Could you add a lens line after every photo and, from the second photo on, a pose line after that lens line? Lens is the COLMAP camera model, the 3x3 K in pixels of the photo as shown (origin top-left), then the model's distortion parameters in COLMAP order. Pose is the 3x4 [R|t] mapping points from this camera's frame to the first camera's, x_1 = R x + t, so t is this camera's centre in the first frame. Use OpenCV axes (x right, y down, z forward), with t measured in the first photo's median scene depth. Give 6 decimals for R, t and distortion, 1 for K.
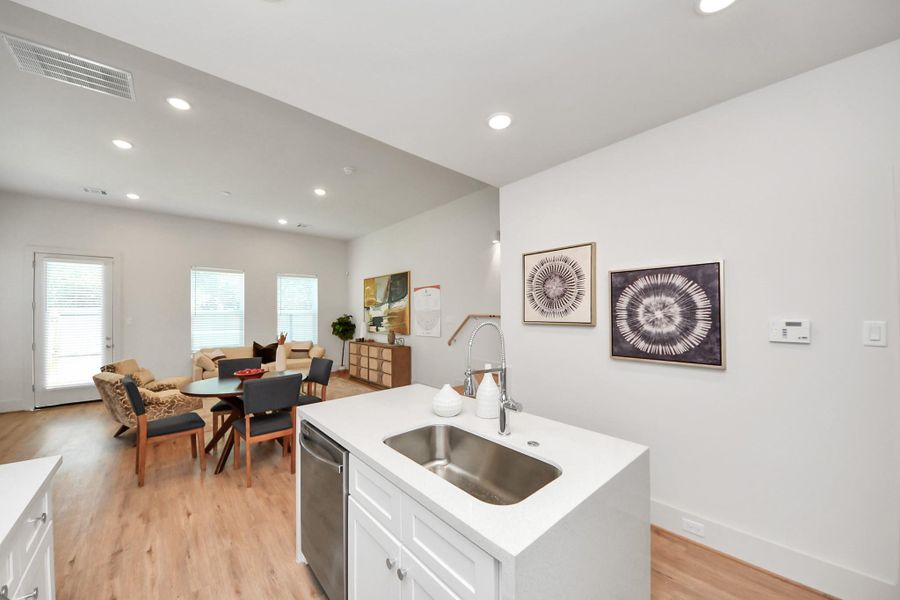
lens RADIAL K [[339.5, 0, 474.9], [0, 339.5, 304.0], [0, 0, 1]] dist [0.000684, -0.000139]
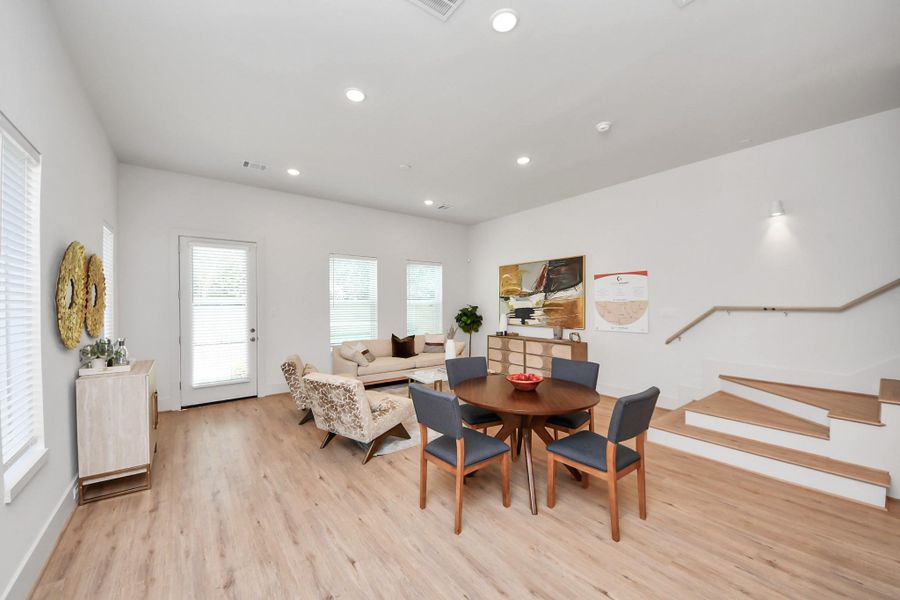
lens RADIAL K [[337.0, 0, 455.1], [0, 337.0, 306.1], [0, 0, 1]] dist [0.053272, -0.034406]
pose [[0.997316, 0.005234, -0.073025, -0.436894], [-0.002703, 0.999393, 0.034719, 0.002205], [0.073162, -0.034428, 0.996726, 0.106713]]
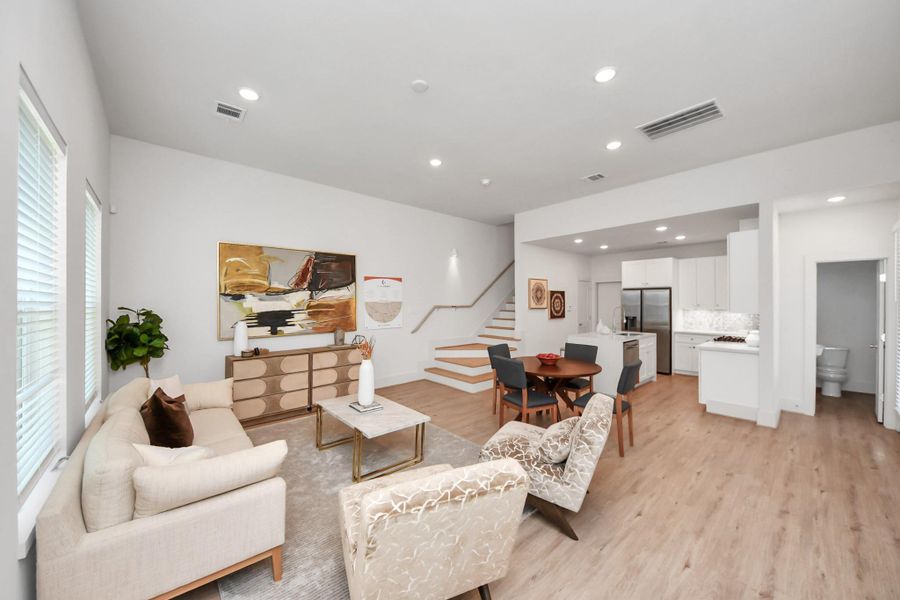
lens RADIAL K [[354.2, 0, 441.7], [0, 354.2, 303.1], [0, 0, 1]] dist [0.021226, -0.017980]
pose [[-0.018020, 0.003501, 0.999832, -1.030145], [-0.024251, 0.999698, -0.003937, 0.019595], [-0.999543, -0.024318, -0.017929, 0.762123]]
